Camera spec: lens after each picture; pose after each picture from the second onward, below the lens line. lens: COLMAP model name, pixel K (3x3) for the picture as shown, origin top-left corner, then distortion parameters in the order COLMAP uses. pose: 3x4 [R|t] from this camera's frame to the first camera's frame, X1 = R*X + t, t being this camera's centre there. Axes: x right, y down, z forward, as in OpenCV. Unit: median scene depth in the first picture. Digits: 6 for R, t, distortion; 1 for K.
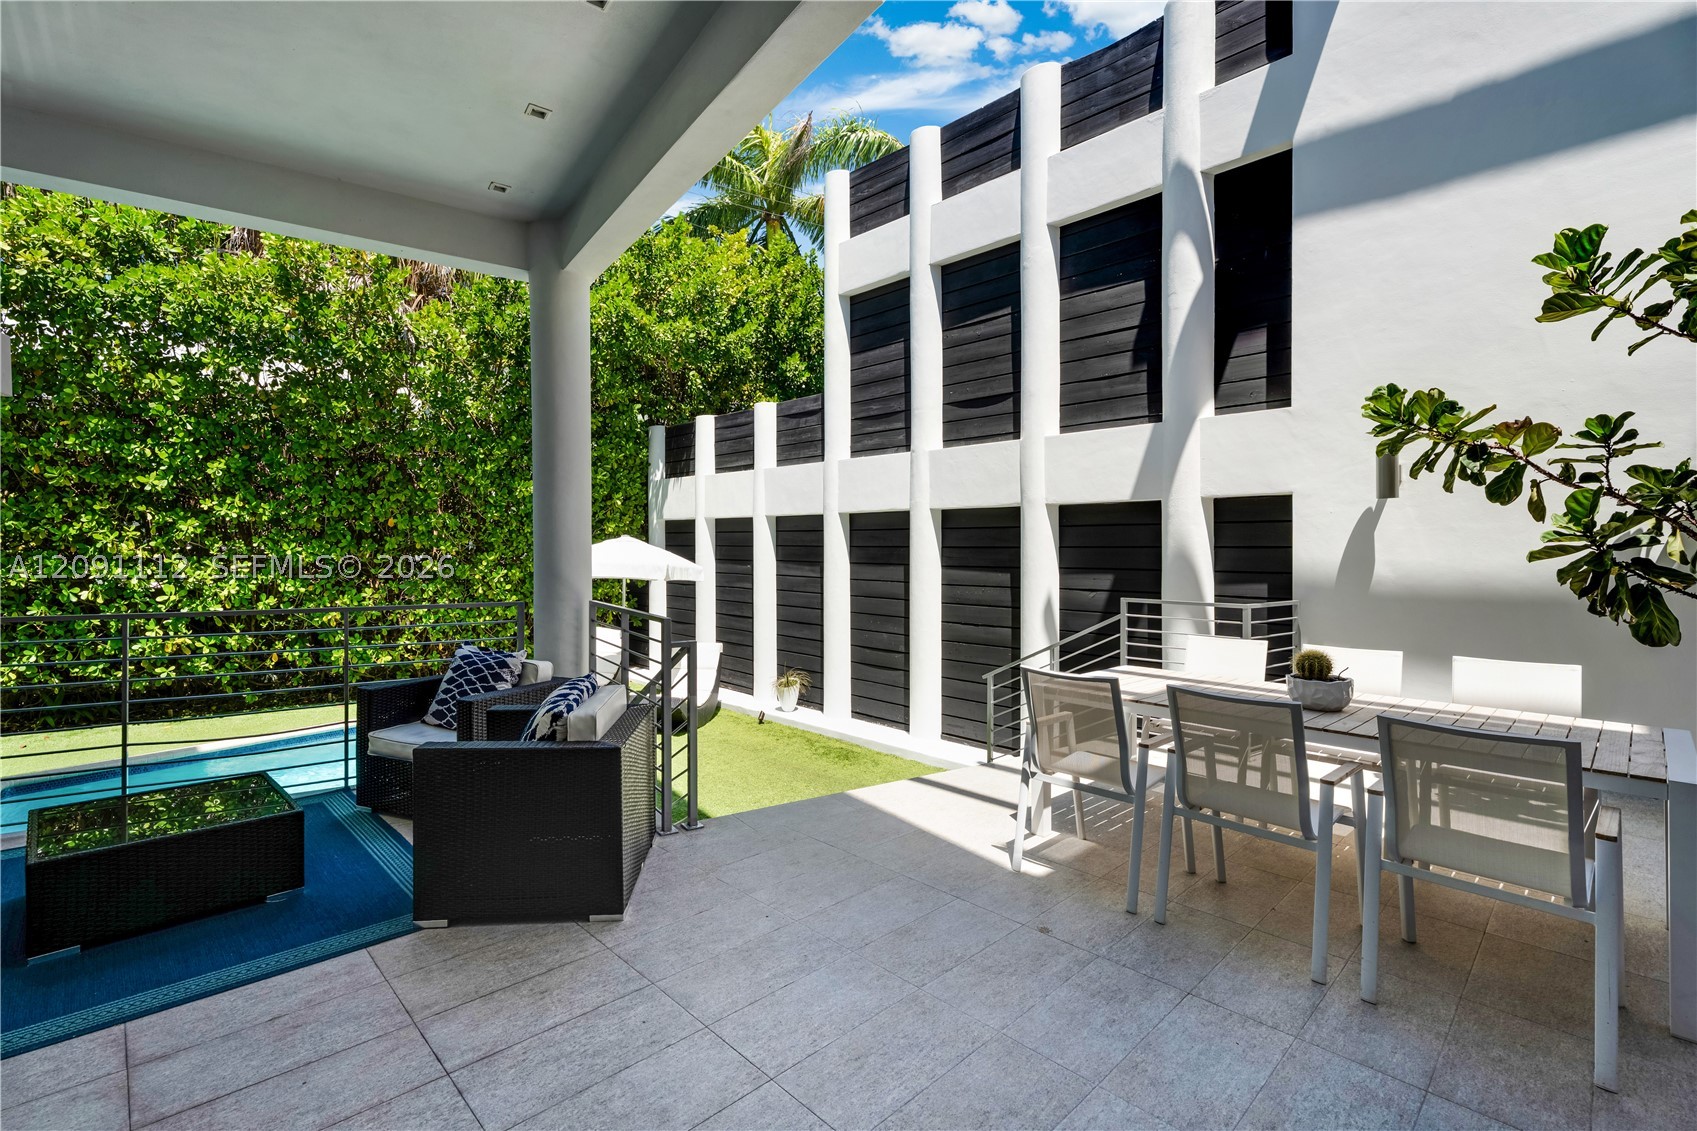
lens RADIAL K [[757.8, 0, 849.2], [0, 757.8, 560.5], [0, 0, 1]] dist [0.003554, -0.000354]
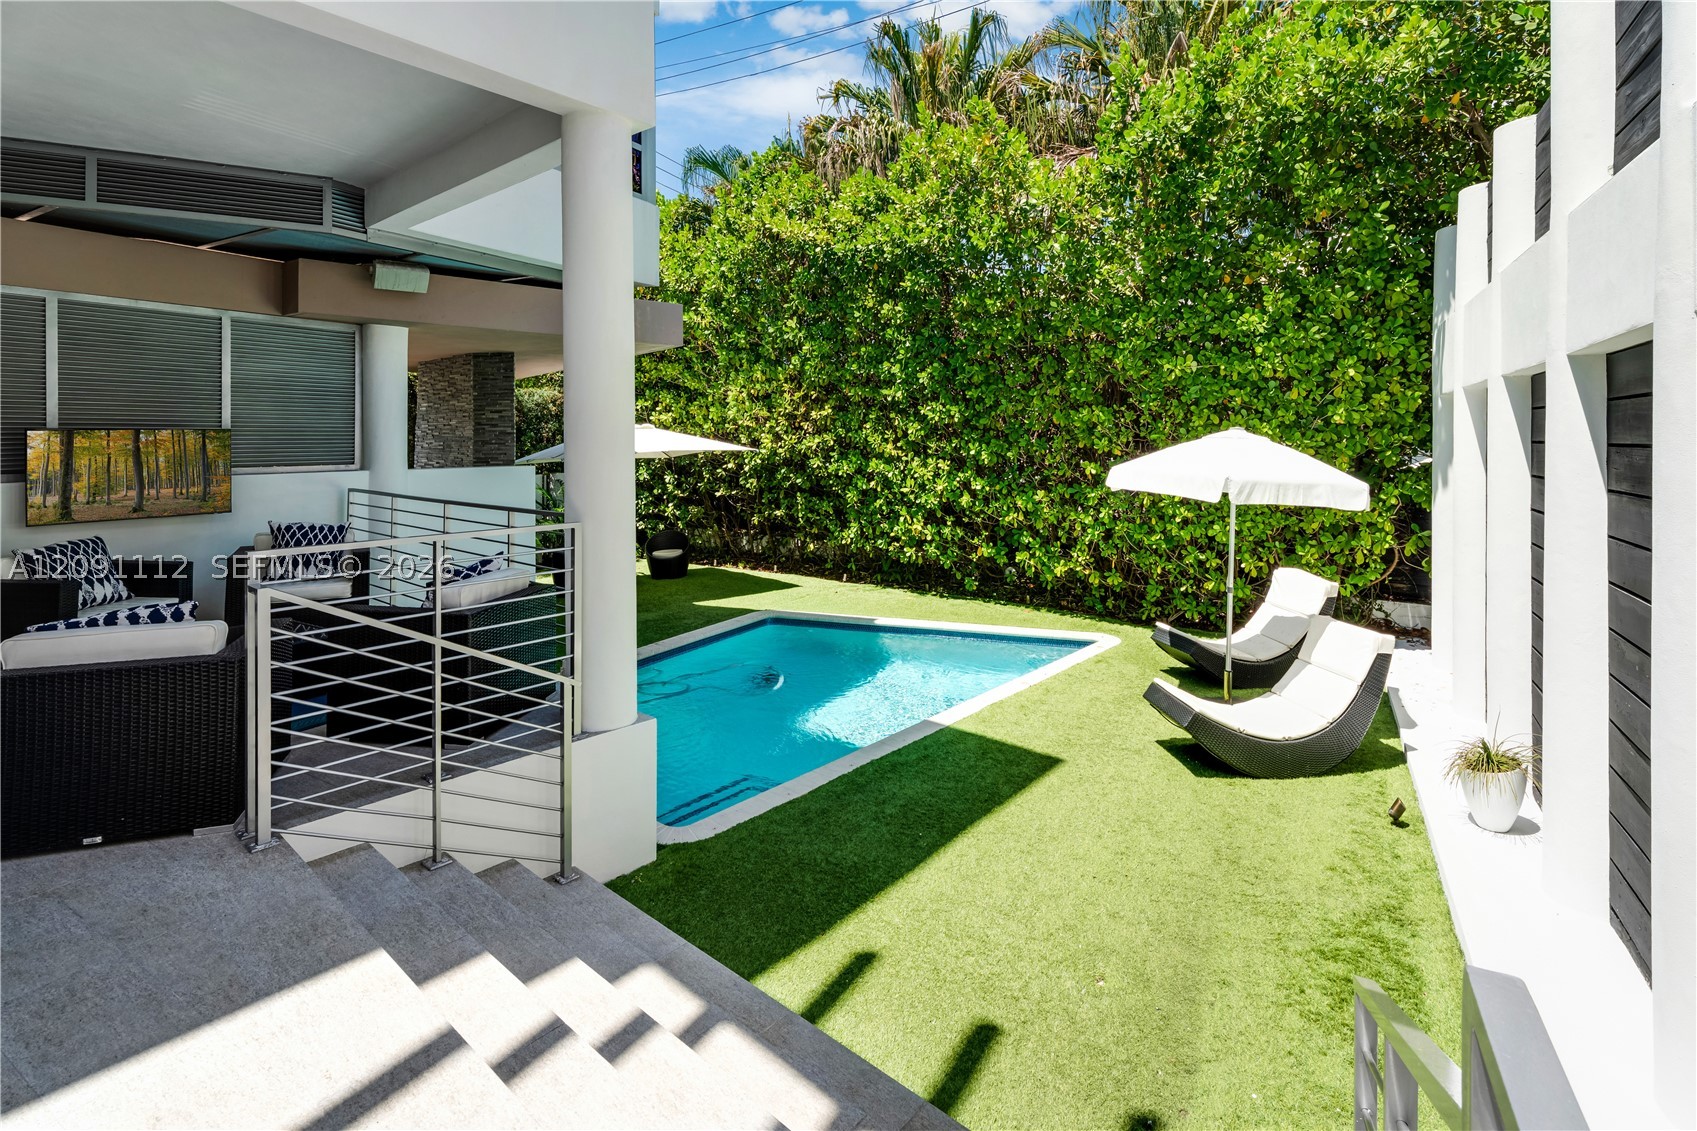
lens RADIAL K [[794.6, 0, 848.1], [0, 794.6, 460.6], [0, 0, 1]] dist [0.001079, -0.001165]
pose [[0.263501, 0.014866, -0.964545, 0.277550], [-0.009602, 0.999872, 0.012787, -0.011642], [0.964611, 0.005892, 0.263610, 0.571419]]
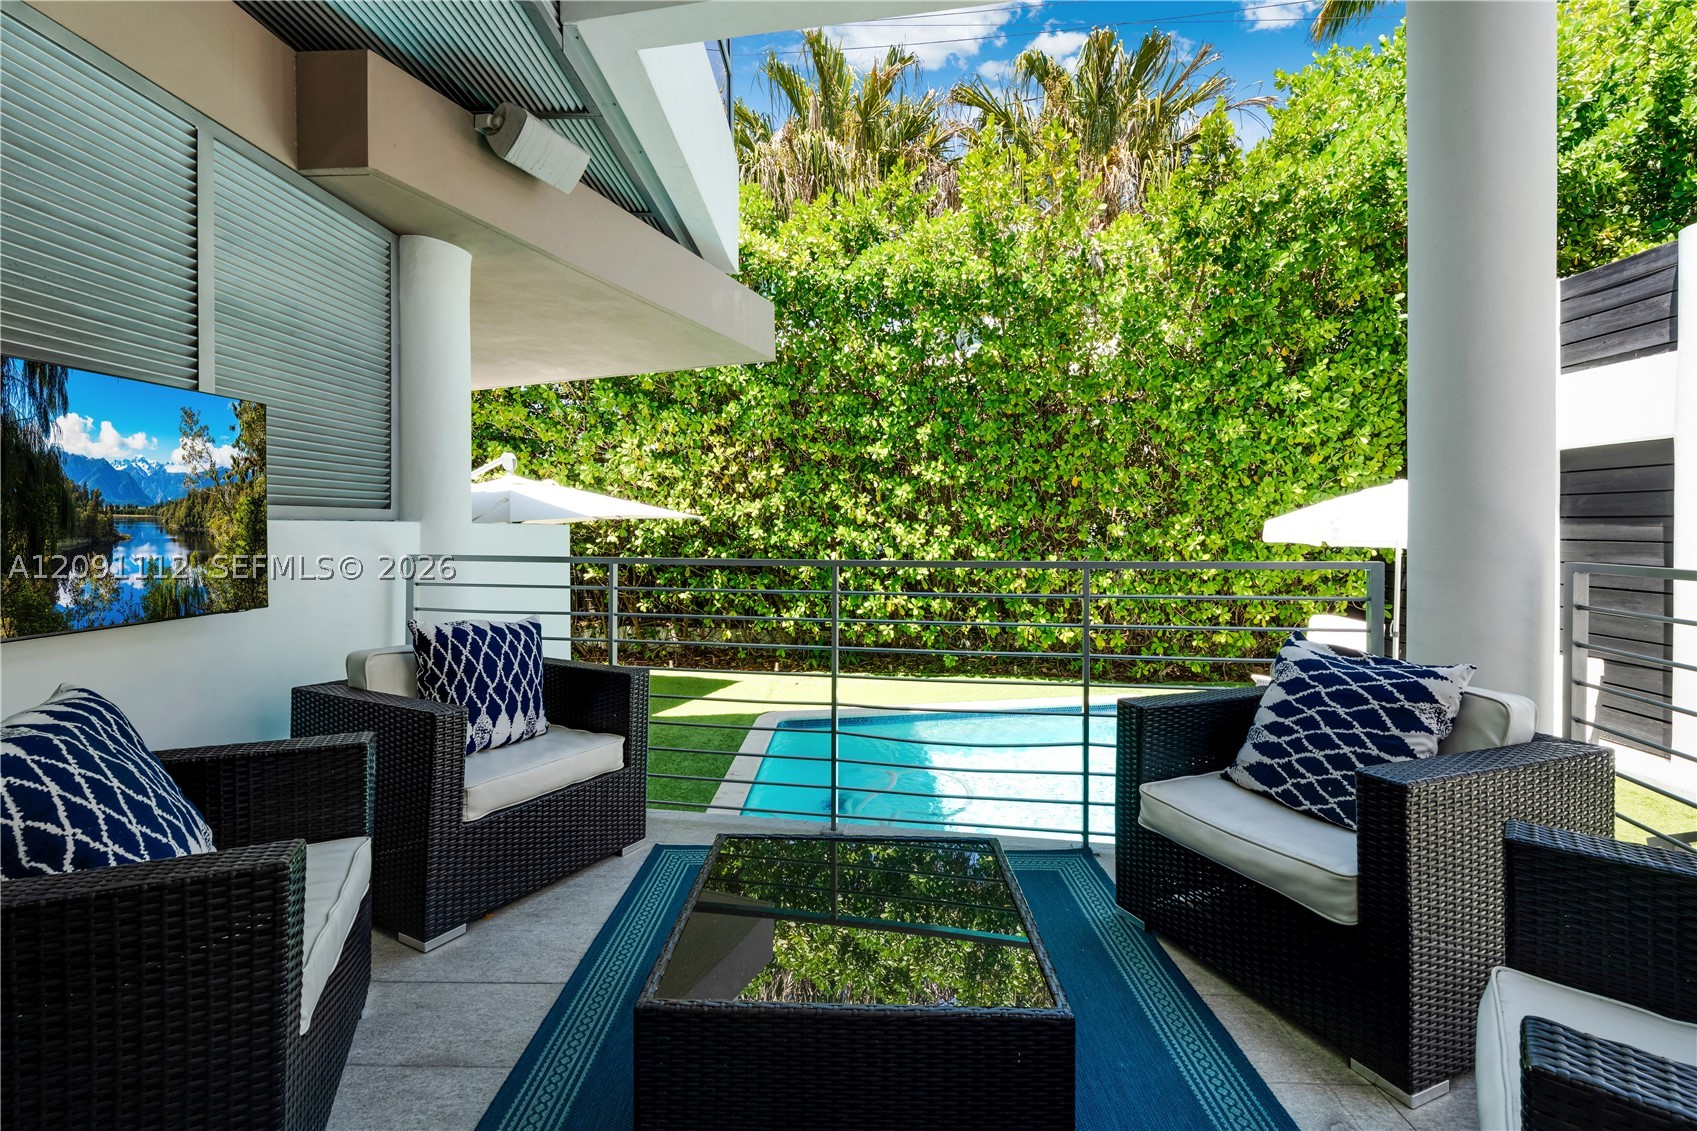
lens RADIAL K [[757.8, 0, 842.5], [0, 757.8, 551.9], [0, 0, 1]] dist [0.003554, -0.000354]
pose [[0.697298, 0.010096, -0.716710, -0.177789], [-0.000079, 0.999902, 0.014008, 0.022465], [0.716781, -0.009712, 0.697230, 0.210325]]
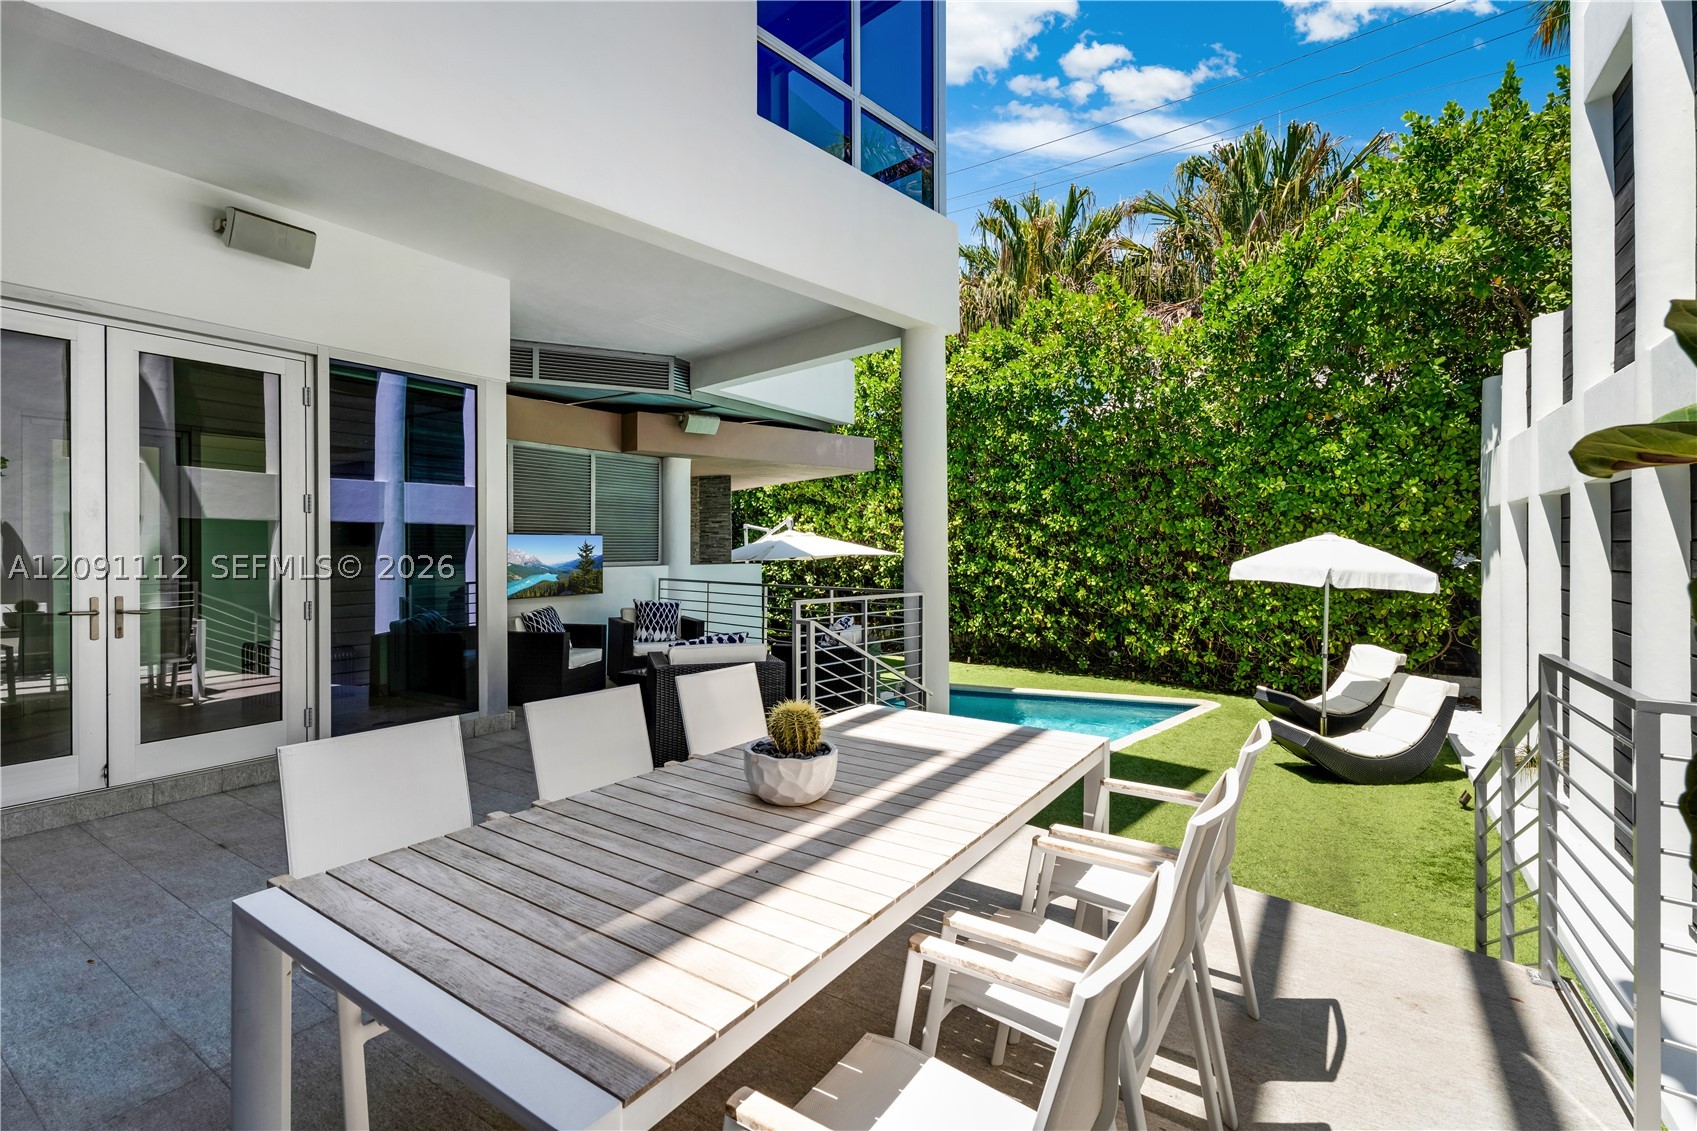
lens RADIAL K [[757.8, 0, 850.2], [0, 757.8, 560.0], [0, 0, 1]] dist [0.003554, -0.000354]
pose [[0.218740, 0.003021, -0.975778, 0.438272], [-0.010402, 0.999946, 0.000764, 0.002040], [0.975728, 0.009982, 0.218760, 0.340646]]
